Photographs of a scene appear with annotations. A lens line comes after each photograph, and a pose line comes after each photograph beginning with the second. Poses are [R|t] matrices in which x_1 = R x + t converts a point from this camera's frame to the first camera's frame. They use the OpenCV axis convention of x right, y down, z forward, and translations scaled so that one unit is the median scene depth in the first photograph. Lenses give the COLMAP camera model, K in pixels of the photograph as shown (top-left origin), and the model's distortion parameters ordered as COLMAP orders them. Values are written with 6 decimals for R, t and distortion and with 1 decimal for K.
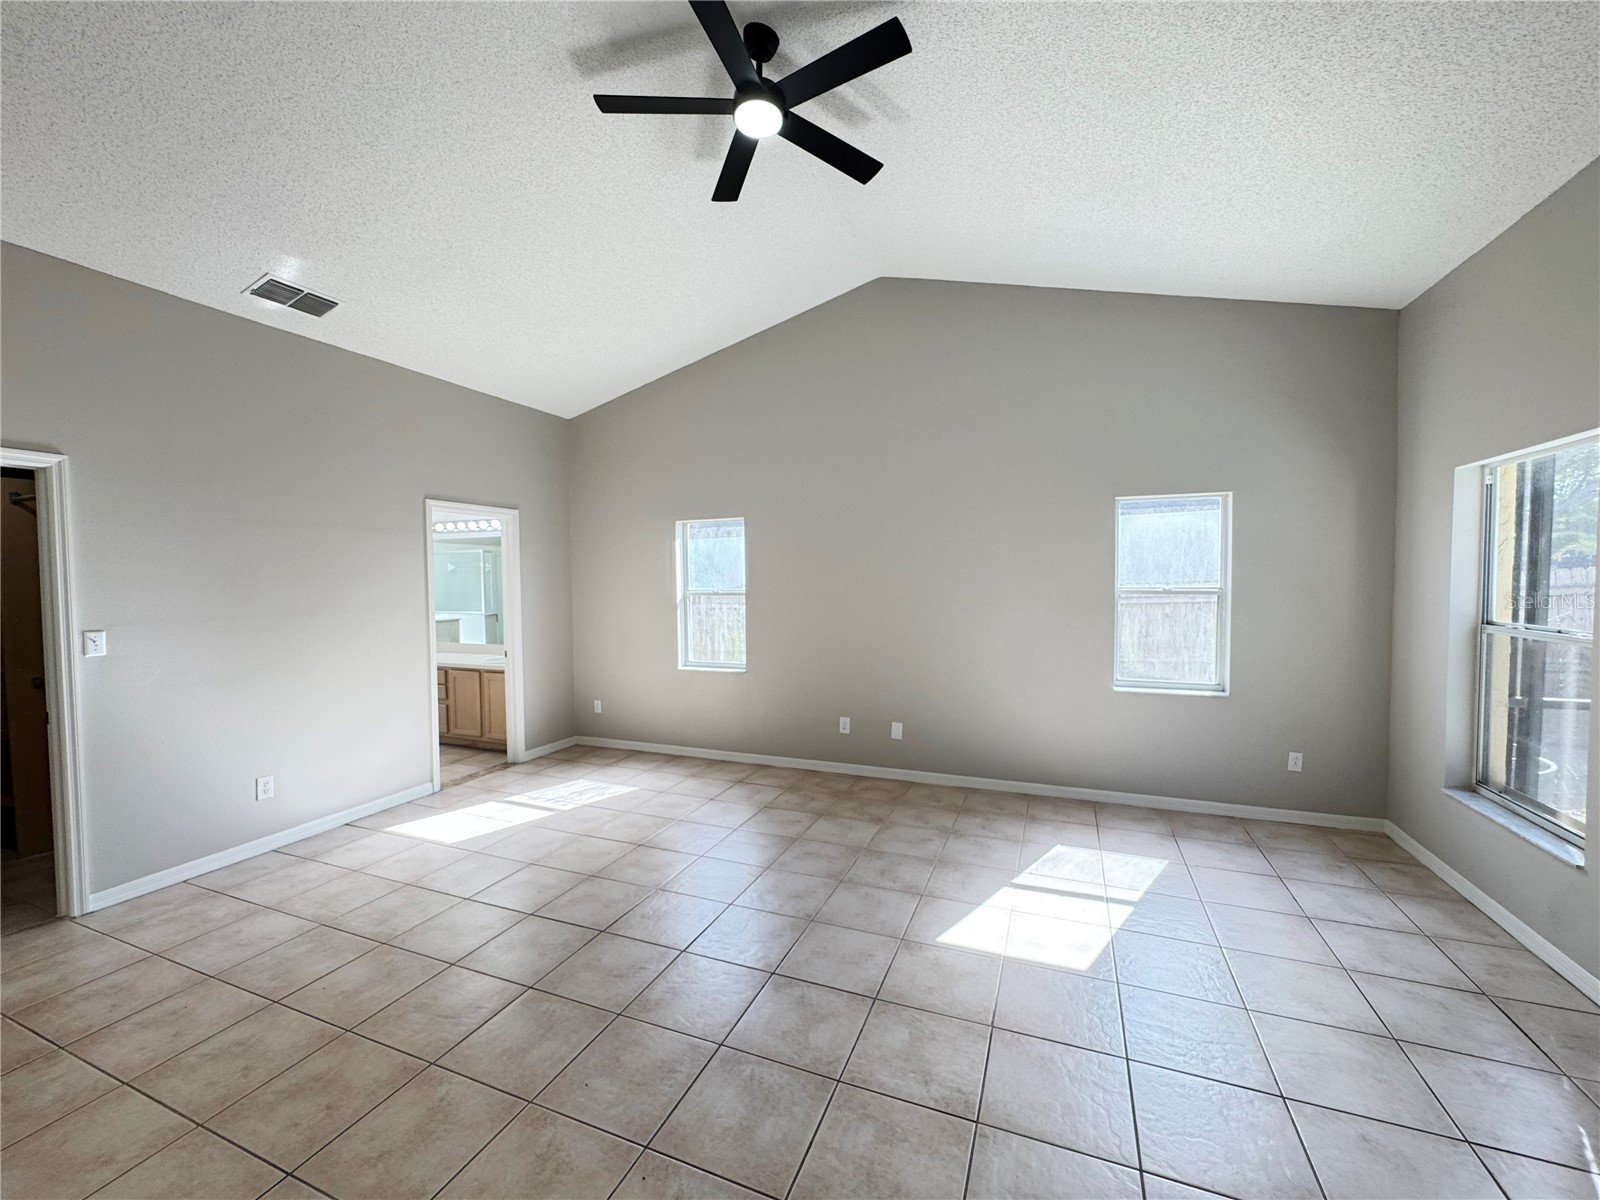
lens RADIAL K [[640.3, 0, 799.5], [0, 640.3, 600.2], [0, 0, 1]] dist [0.000826, 0.000504]
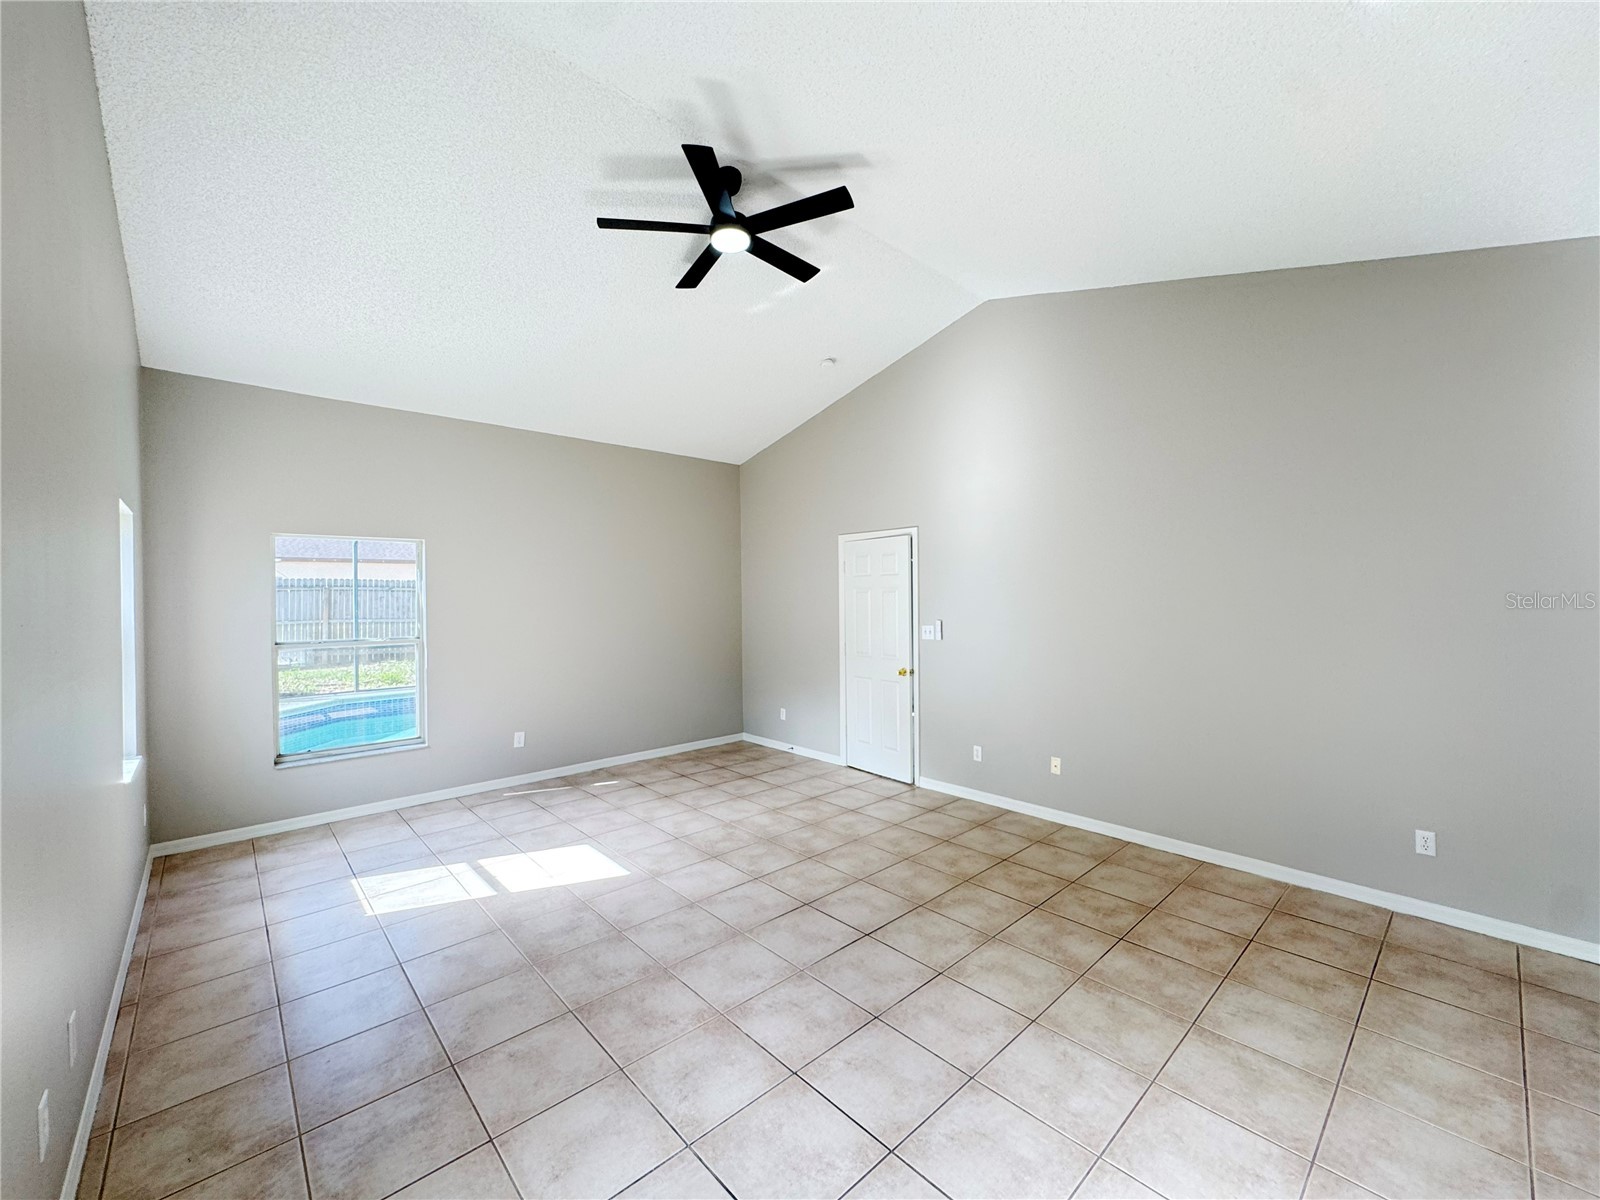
lens RADIAL K [[640.3, 0, 801.6], [0, 640.3, 600.0], [0, 0, 1]] dist [0.000826, 0.000504]
pose [[-0.905339, 0.016663, 0.424363, -0.608162], [0.034765, 0.998784, 0.034951, -0.070853], [-0.423264, 0.046395, -0.904818, 1.802415]]
